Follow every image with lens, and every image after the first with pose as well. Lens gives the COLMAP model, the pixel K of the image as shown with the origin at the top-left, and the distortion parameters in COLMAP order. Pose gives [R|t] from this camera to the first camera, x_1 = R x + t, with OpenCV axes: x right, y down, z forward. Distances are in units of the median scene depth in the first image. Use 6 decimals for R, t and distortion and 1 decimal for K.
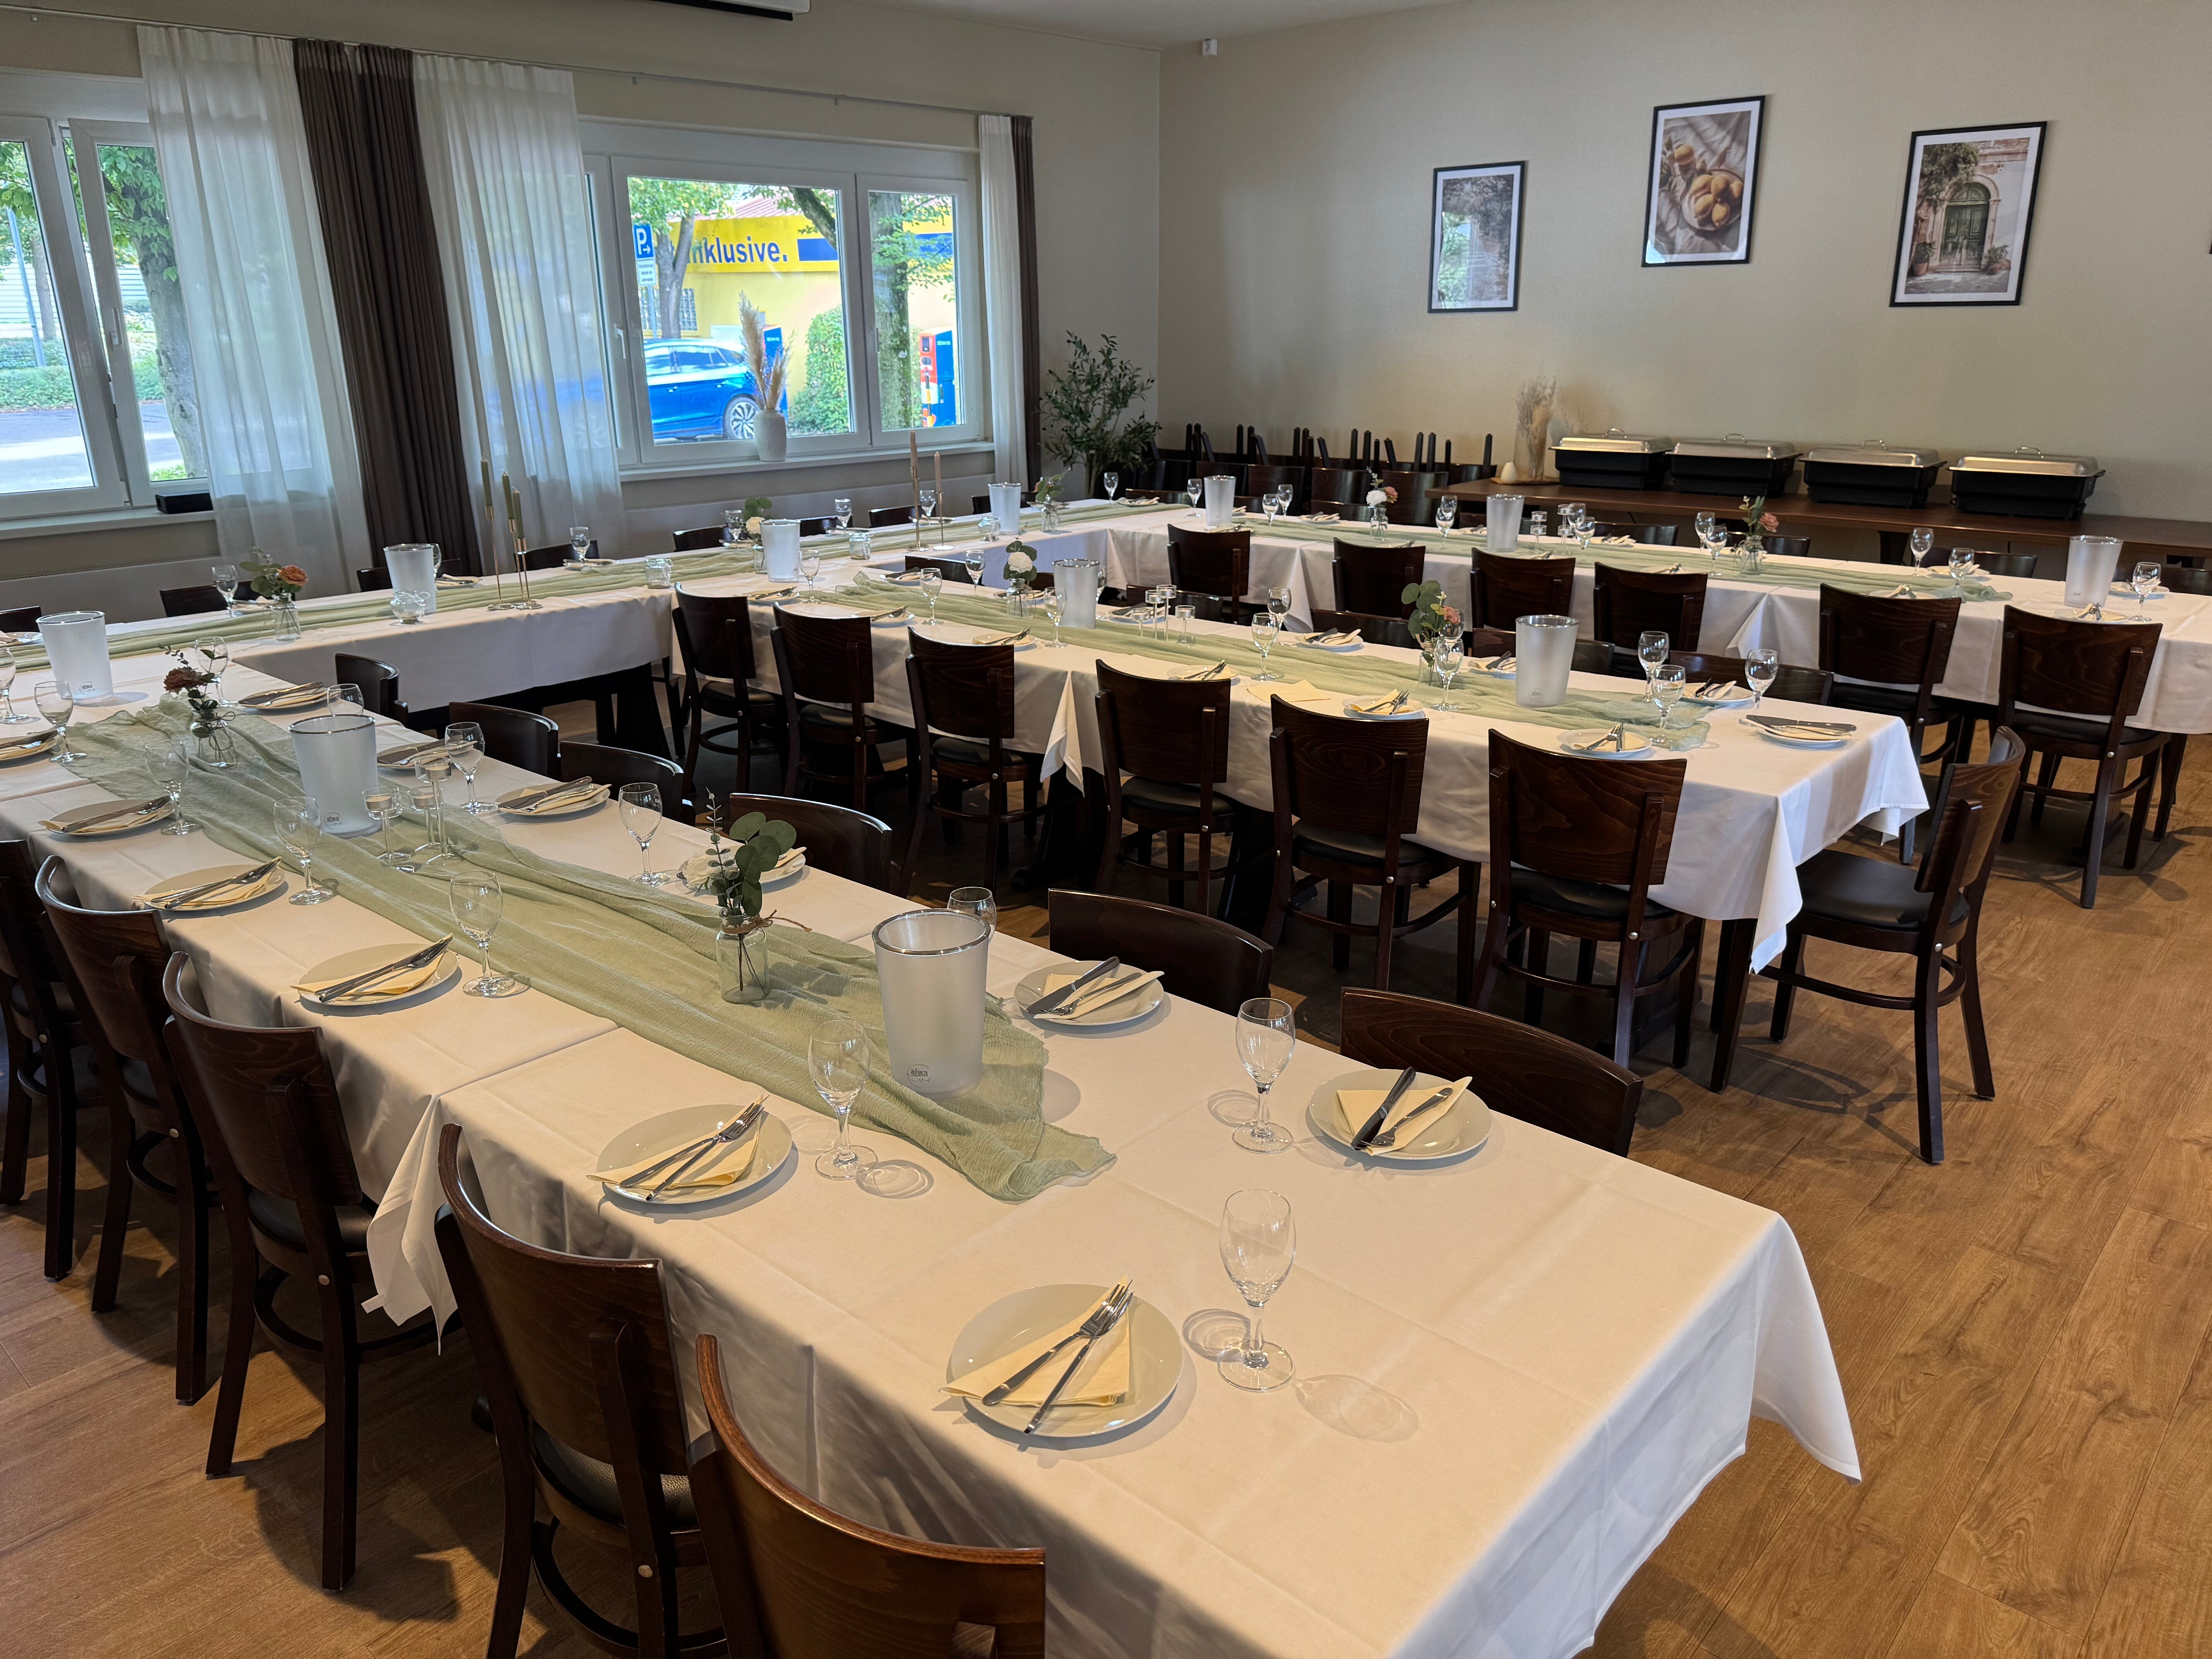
lens RADIAL K [[1577.0, 0, 1106.0], [0, 1577.0, 829.5], [0, 0, 1]] dist [-0.003560, -0.012540]
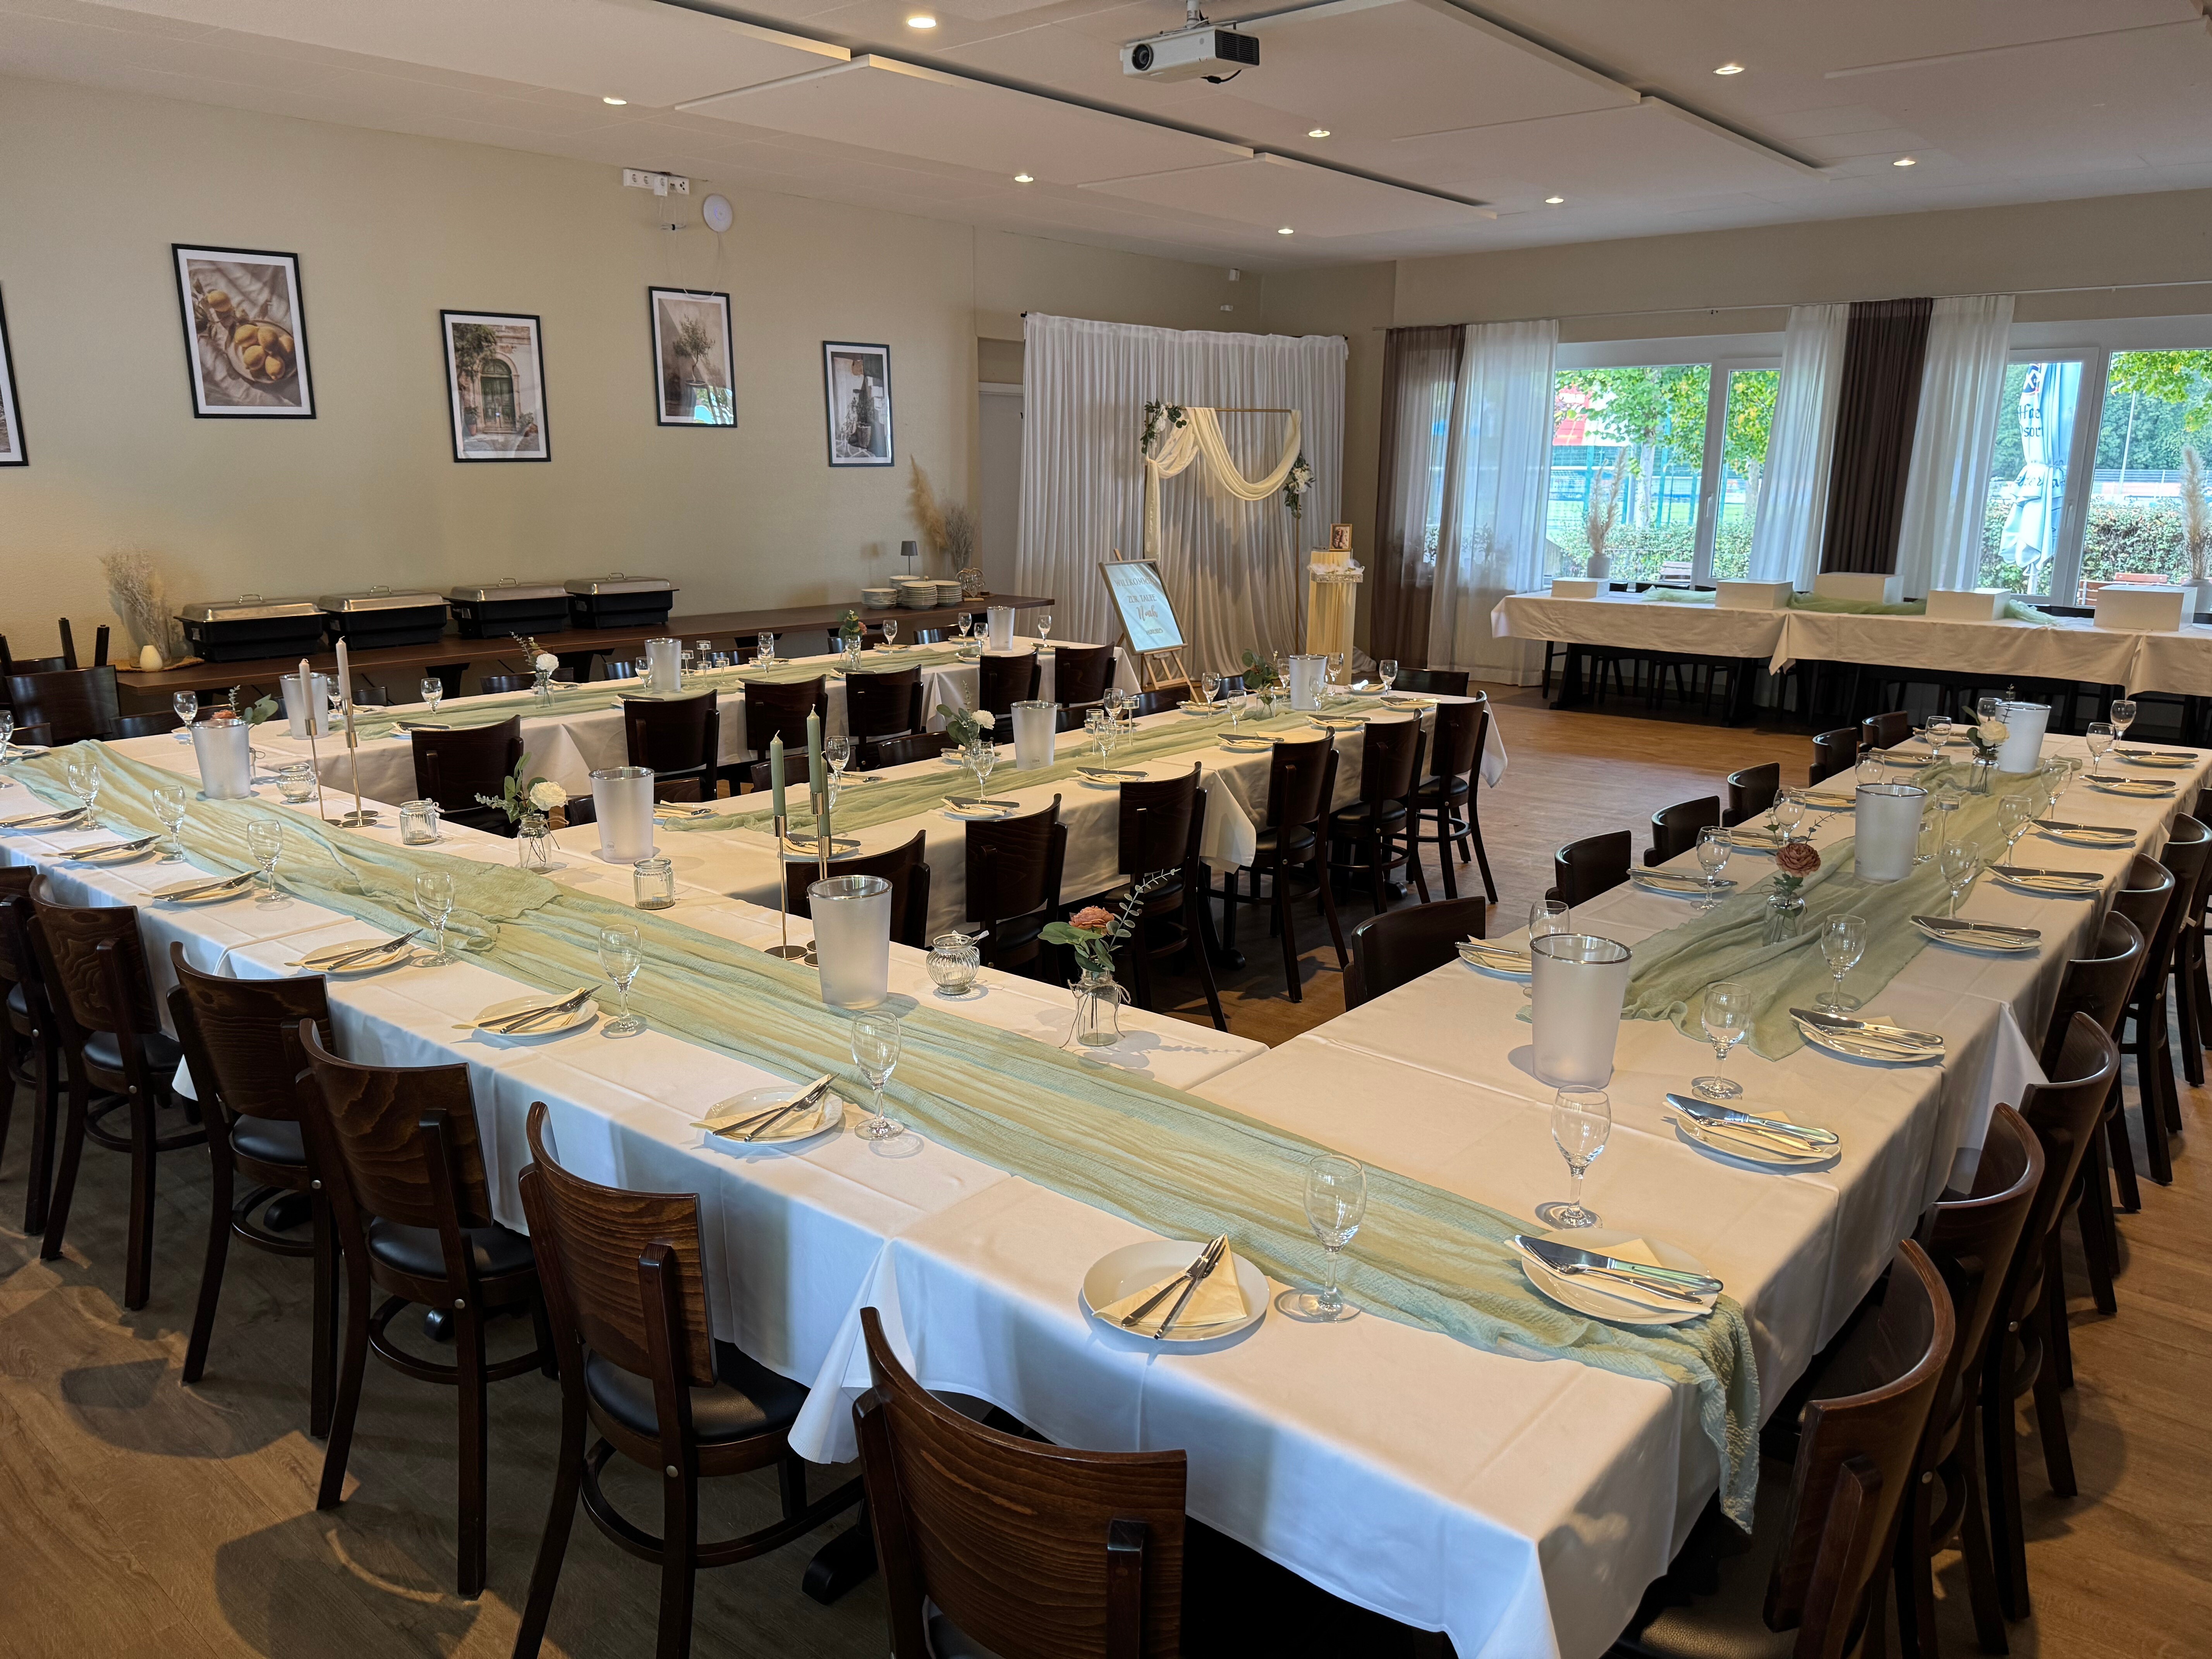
lens RADIAL K [[1575.8, 0, 1106.4], [0, 1575.8, 855.8], [0, 0, 1]] dist [0.021591, -0.043521]
pose [[-0.016312, -0.235459, 0.971747, -0.680295], [0.308144, 0.923388, 0.228914, -0.195564], [-0.951200, 0.303172, 0.057493, 0.600203]]
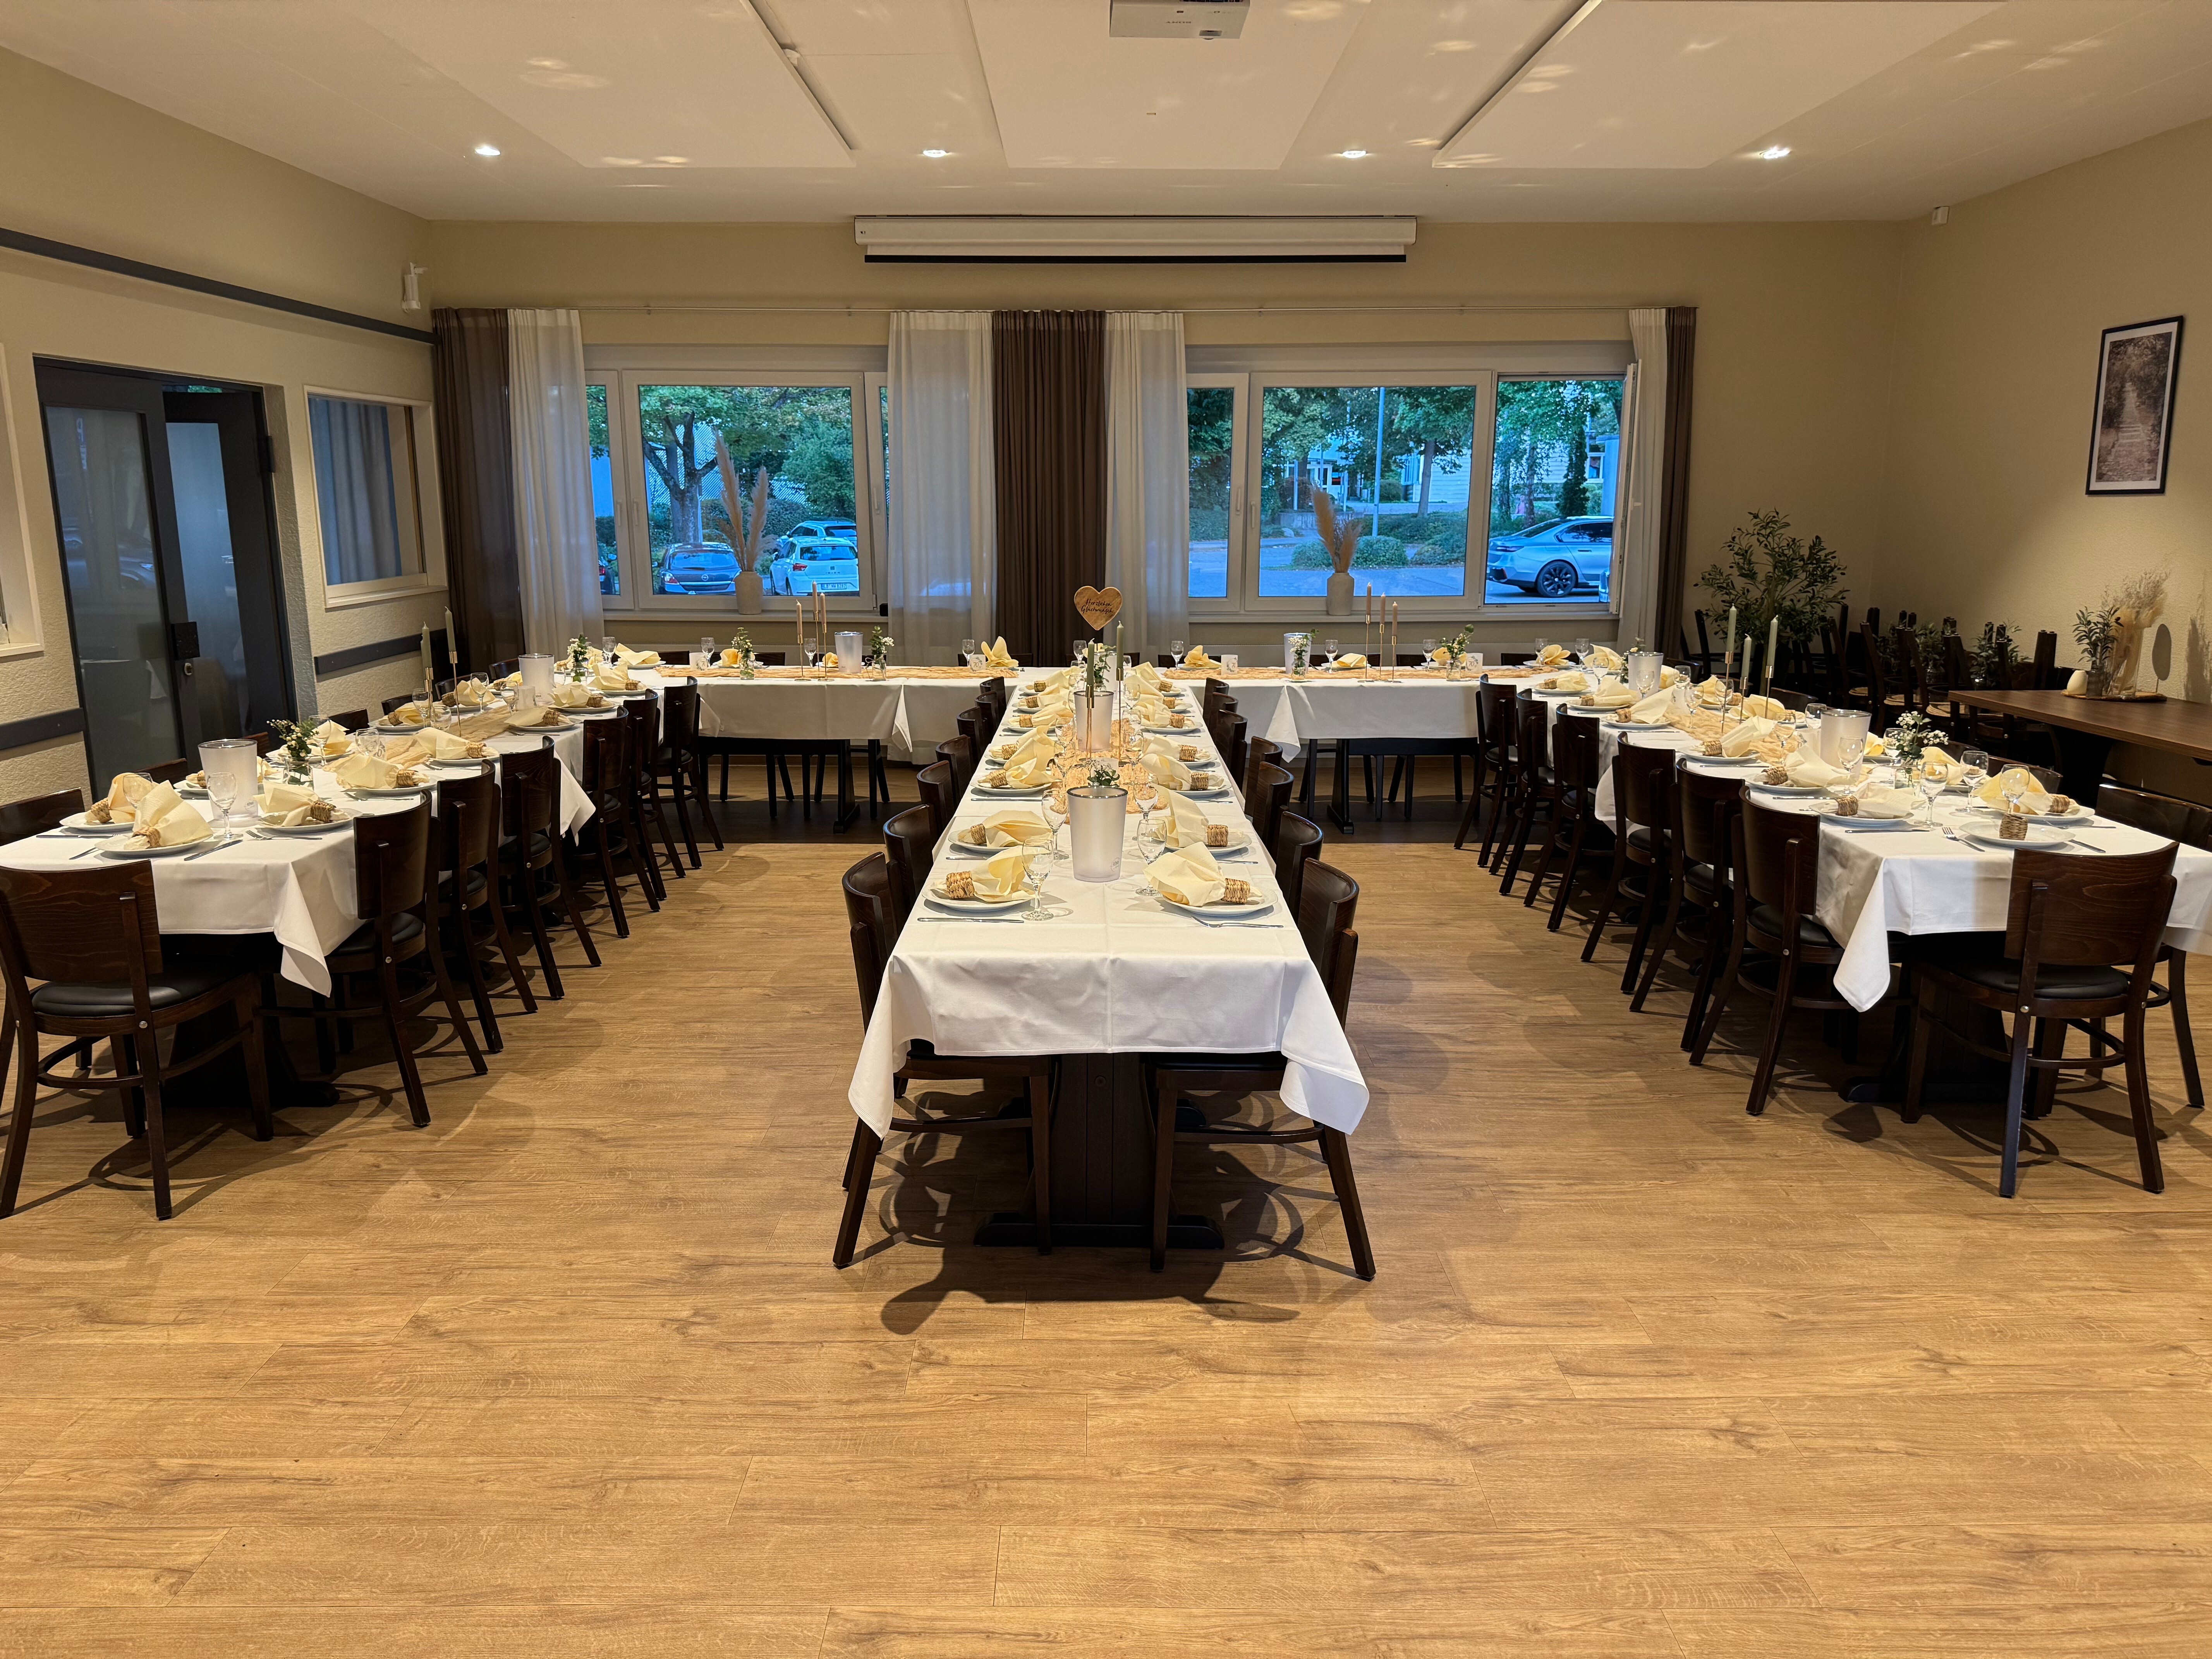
lens RADIAL K [[1563.4, 0, 1106.0], [0, 1563.4, 829.5], [0, 0, 1]] dist [0.009170, -0.014715]
pose [[0.670302, 0.165900, -0.723307, 0.614837], [-0.234567, 0.972084, 0.005583, -0.042501], [0.704041, 0.165921, 0.690504, 0.097861]]
